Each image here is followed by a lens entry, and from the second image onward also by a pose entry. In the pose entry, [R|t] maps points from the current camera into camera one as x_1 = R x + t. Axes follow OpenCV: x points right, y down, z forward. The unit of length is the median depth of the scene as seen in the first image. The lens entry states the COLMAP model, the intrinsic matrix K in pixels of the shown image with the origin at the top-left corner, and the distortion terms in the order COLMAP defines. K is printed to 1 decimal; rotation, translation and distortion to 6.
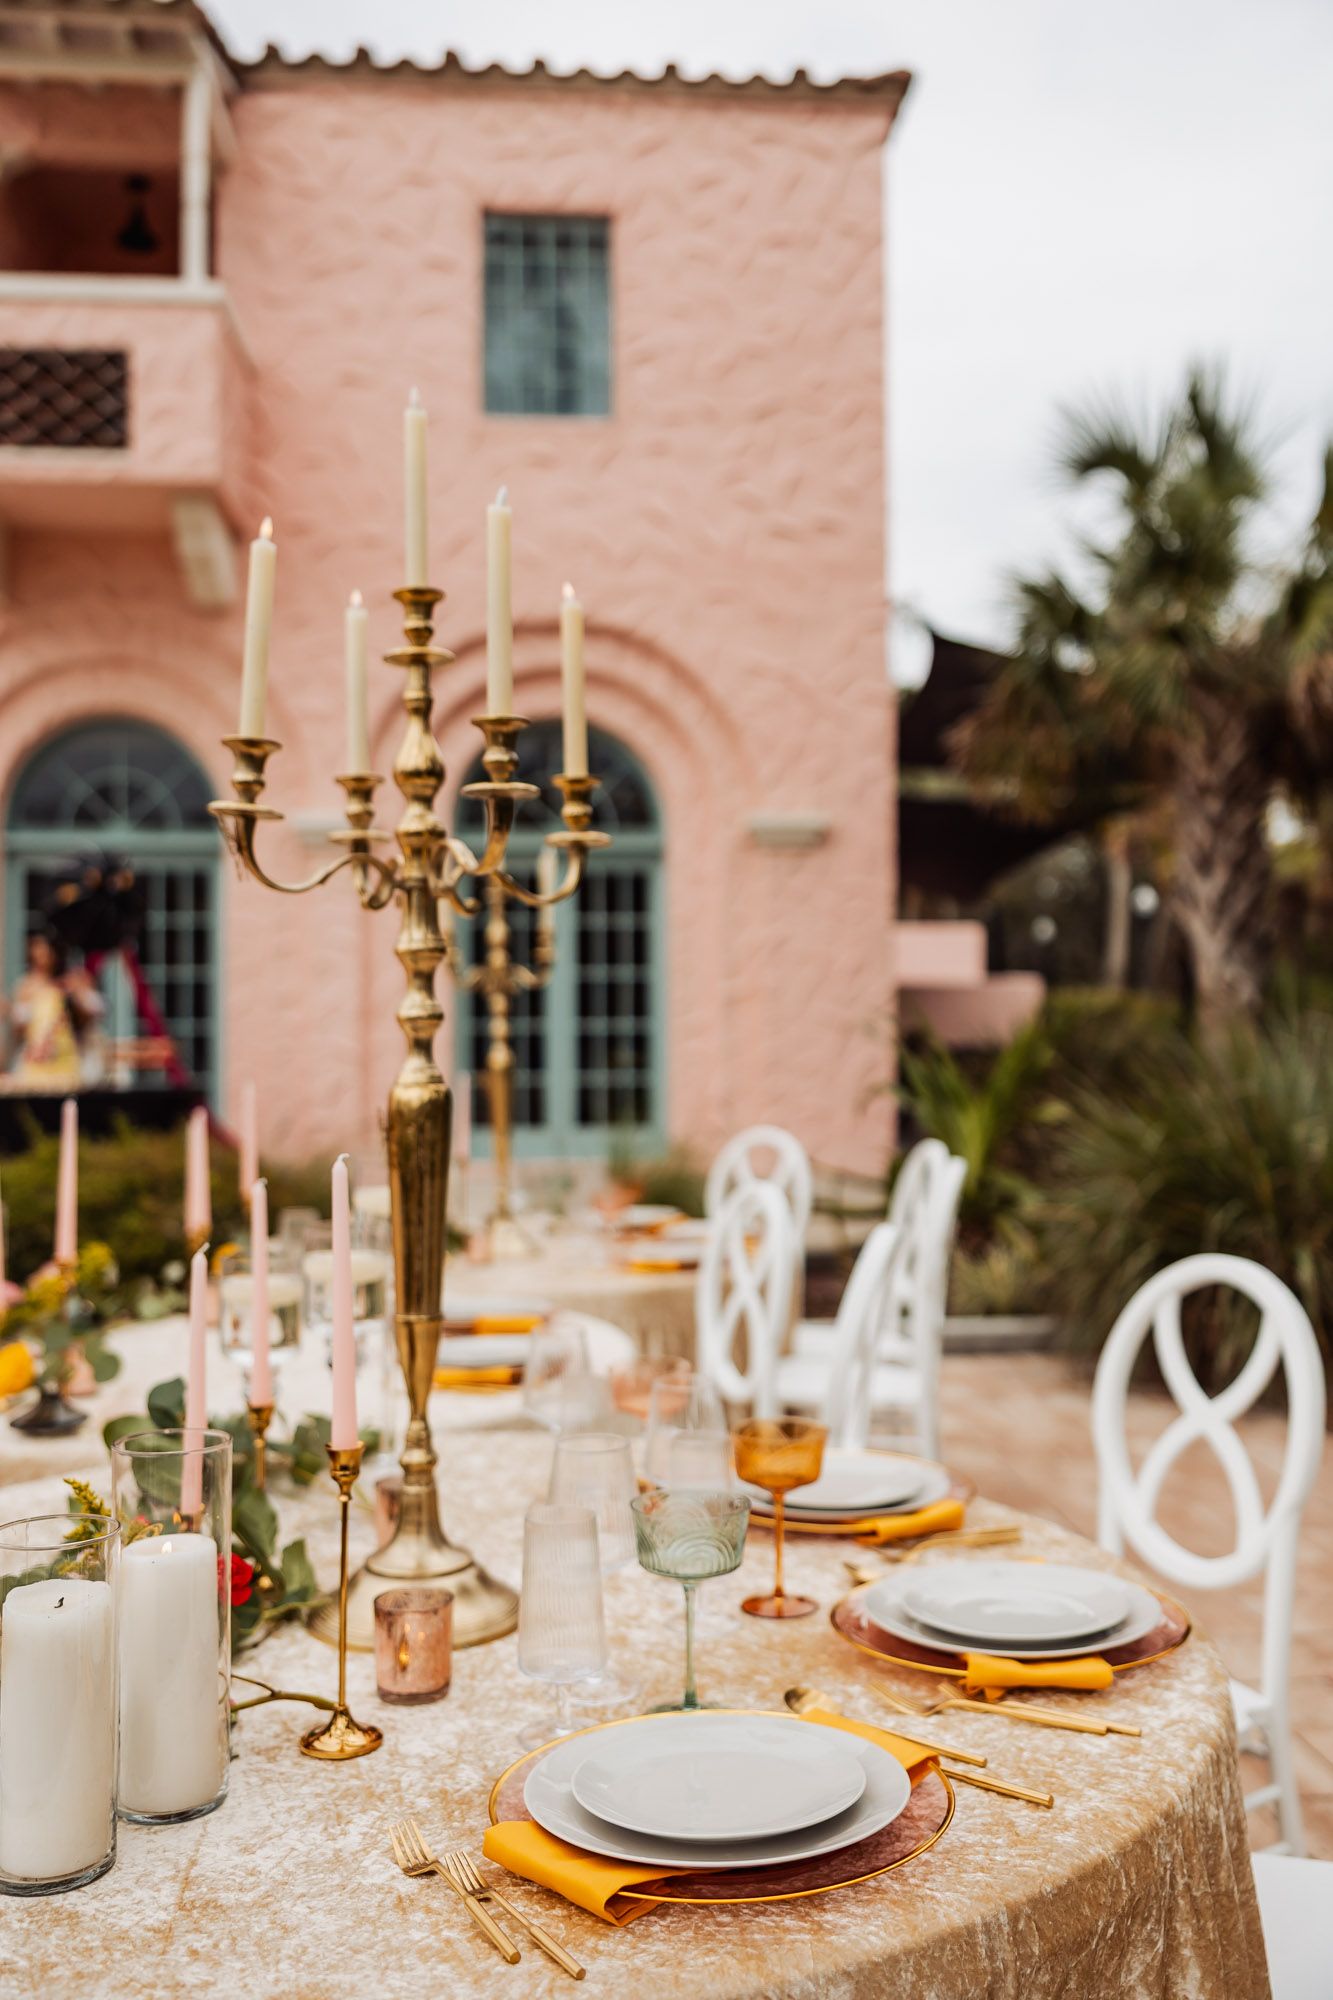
lens RADIAL K [[1843.1, 0, 666.5], [0, 1843.1, 1000.0], [0, 0, 1]] dist [-0.069747, 0.000850]
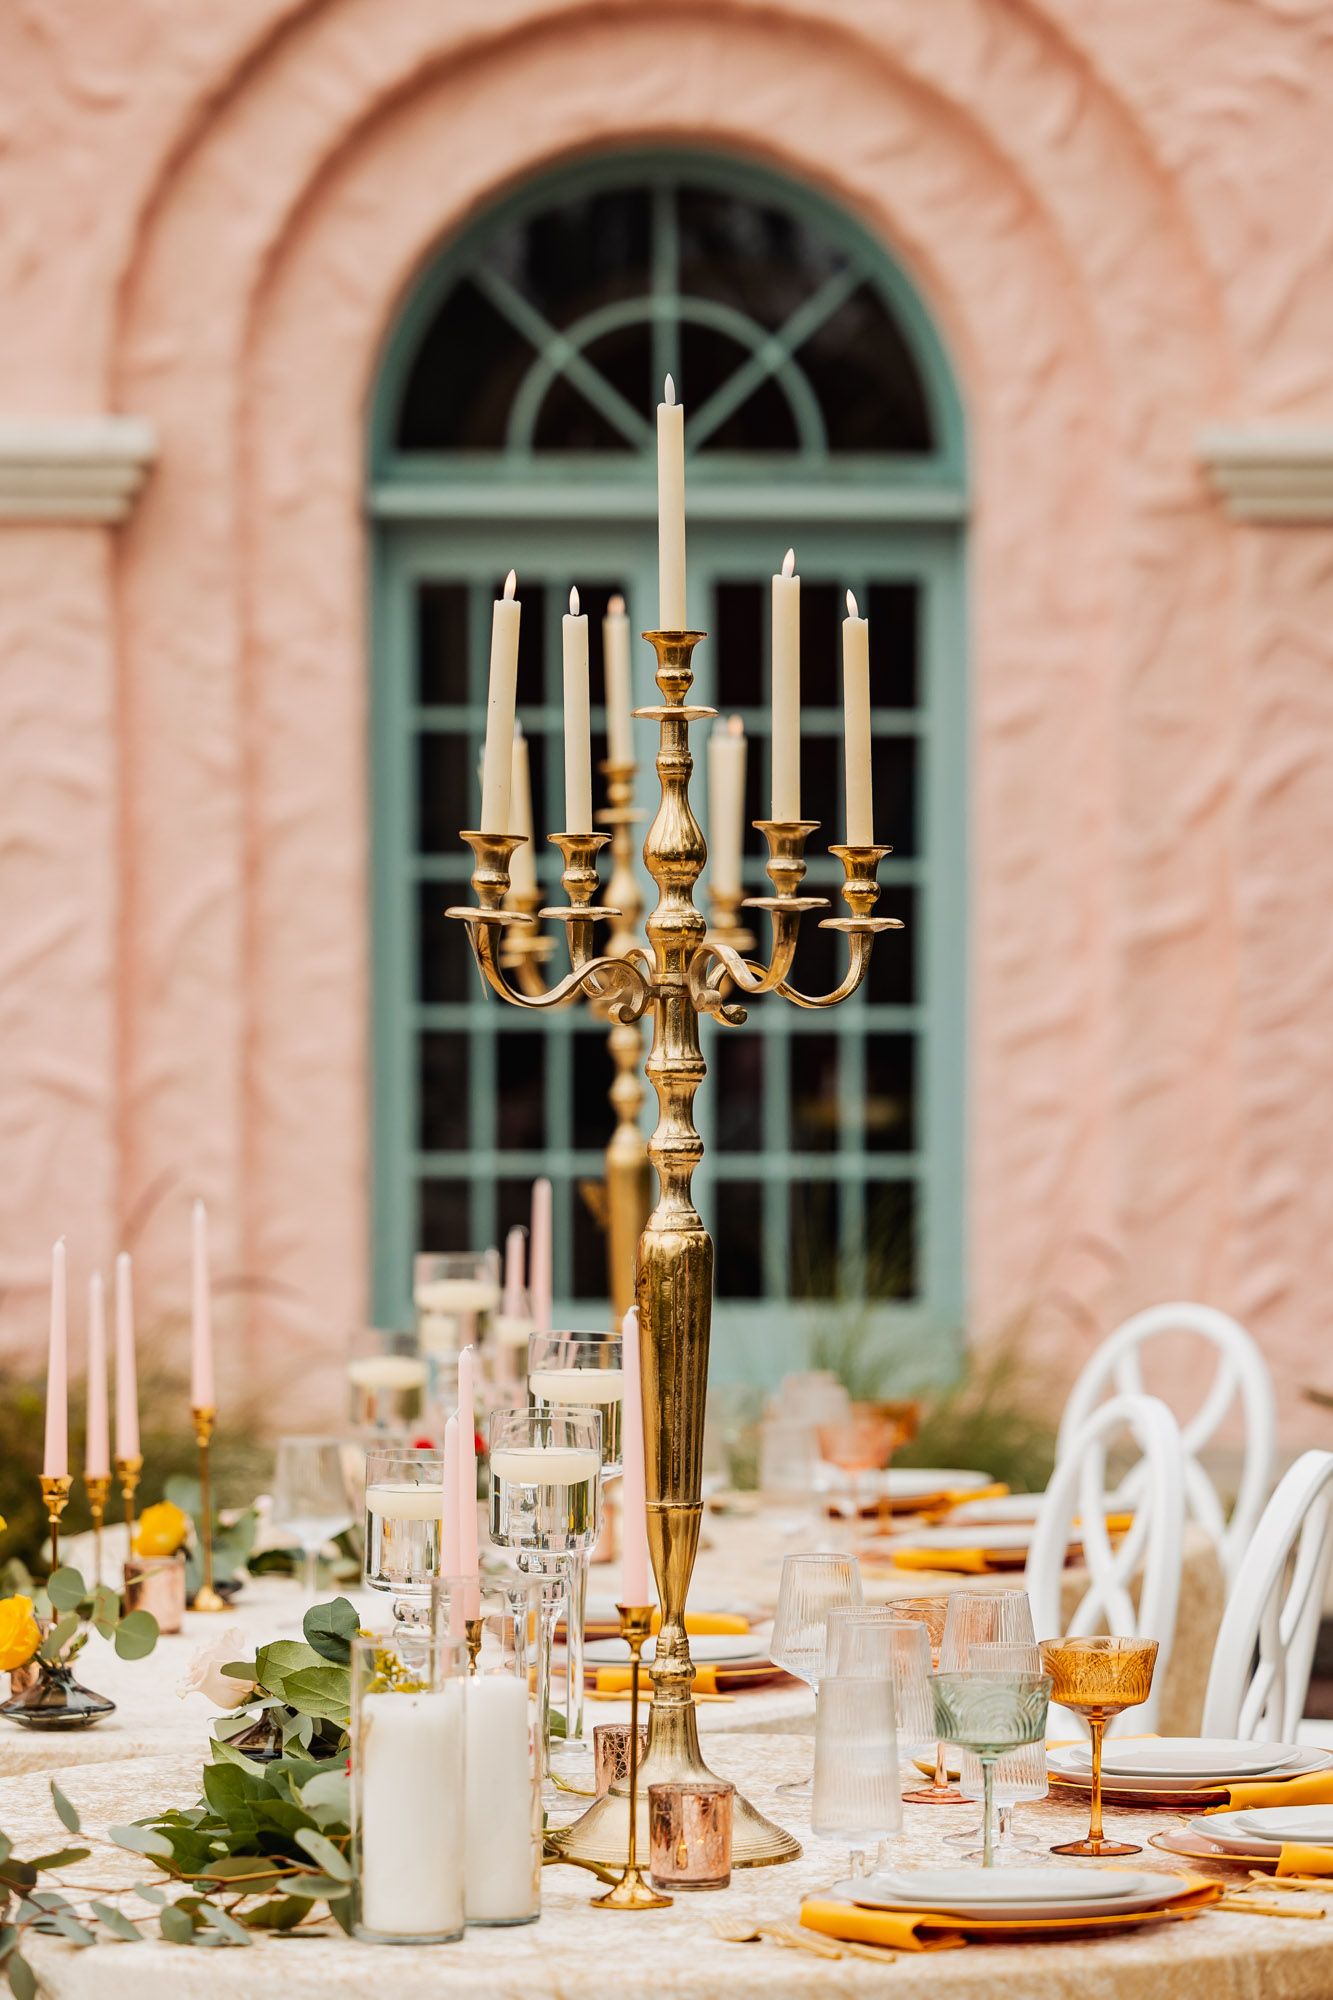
lens RADIAL K [[5992.2, 0, 666.5], [0, 5992.2, 1000.0], [0, 0, 1]] dist [-1.158776, 36.059733]
pose [[0.998705, 0.010155, -0.049849, -0.003133], [-0.009309, 0.999809, 0.017171, -0.105804], [0.050014, -0.016685, 0.998609, -1.720032]]
